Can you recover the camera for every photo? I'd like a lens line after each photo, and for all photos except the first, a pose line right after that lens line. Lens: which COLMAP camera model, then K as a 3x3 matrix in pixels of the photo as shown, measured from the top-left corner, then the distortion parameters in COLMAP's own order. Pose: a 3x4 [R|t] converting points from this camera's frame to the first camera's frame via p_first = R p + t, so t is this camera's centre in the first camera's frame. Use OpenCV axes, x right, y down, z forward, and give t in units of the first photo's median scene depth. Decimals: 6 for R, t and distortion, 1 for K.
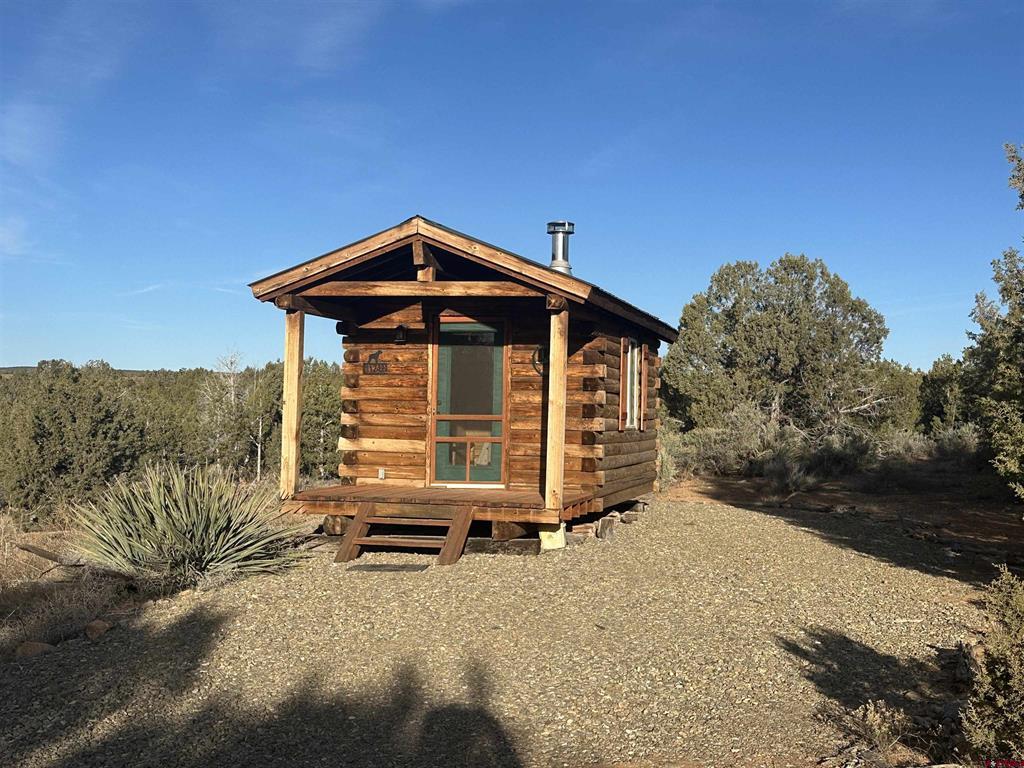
lens RADIAL K [[1375.3, 0, 512.0], [0, 1375.3, 384.0], [0, 0, 1]] dist [0.018601, 0.009138]
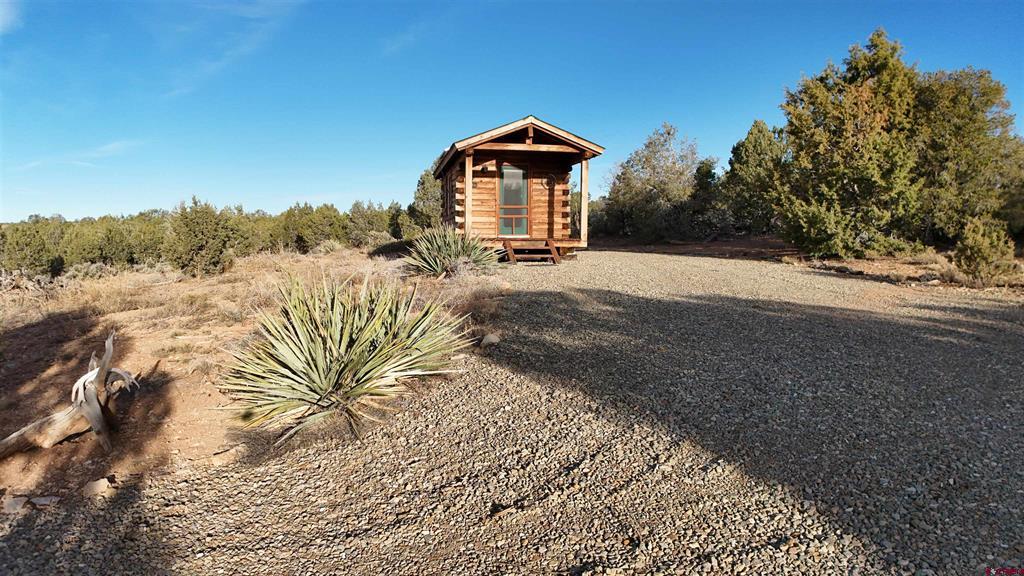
lens RADIAL K [[617.8, 0, 512.0], [0, 617.8, 288.0], [0, 0, 1]] dist [-0.156917, -0.001451]
pose [[0.904142, -0.052669, 0.423973, -0.484085], [0.005896, 0.993816, 0.110886, 0.045749], [-0.427192, -0.097757, 0.898861, 0.061348]]
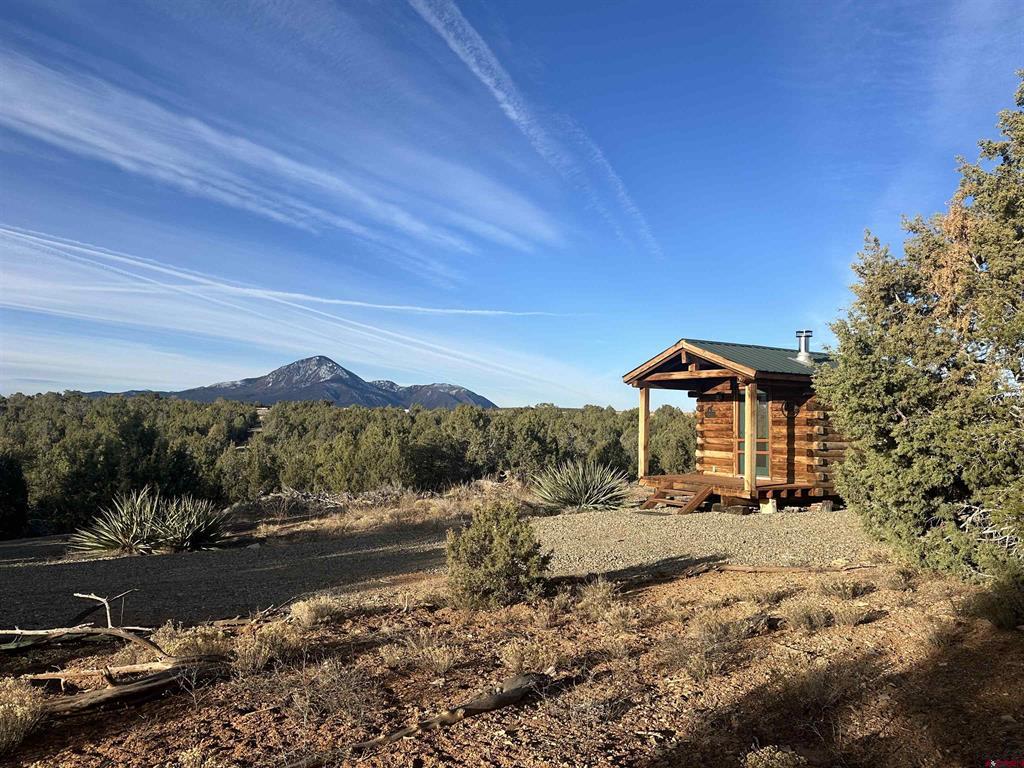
lens RADIAL K [[769.5, 0, 512.0], [0, 769.5, 384.0], [0, 0, 1]] dist [0.136517, -0.001215]
pose [[0.725616, -0.040654, -0.686898, 0.465013], [0.009993, 0.998770, -0.048556, -0.003886], [0.688028, 0.028368, 0.725130, 0.011774]]
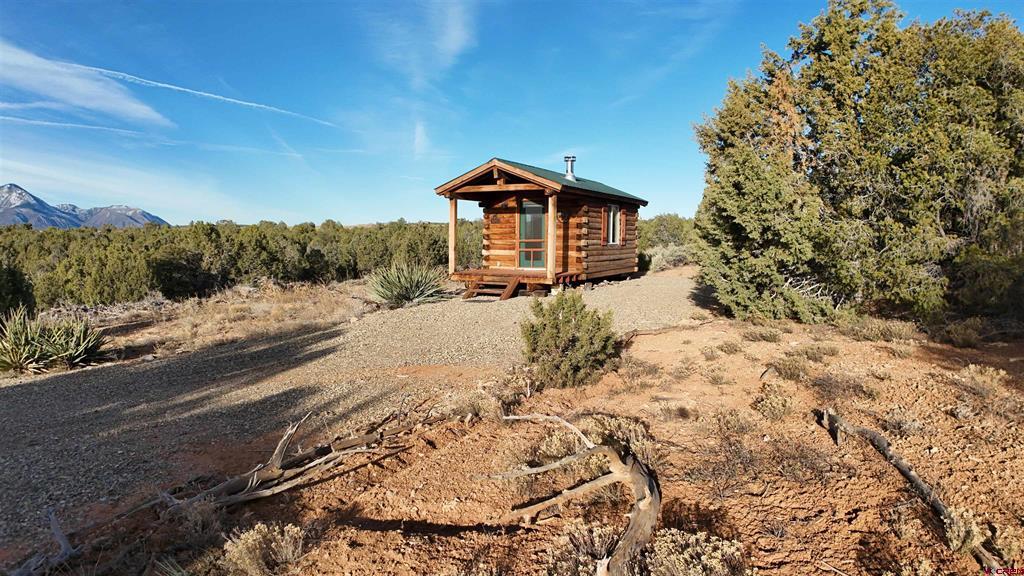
lens RADIAL K [[617.8, 0, 512.0], [0, 617.8, 288.0], [0, 0, 1]] dist [-0.156917, -0.001451]
pose [[0.967911, 0.004067, -0.251261, 0.207988], [0.021232, 0.994970, 0.097896, 0.000582], [0.250395, -0.100090, 0.962956, -0.051929]]
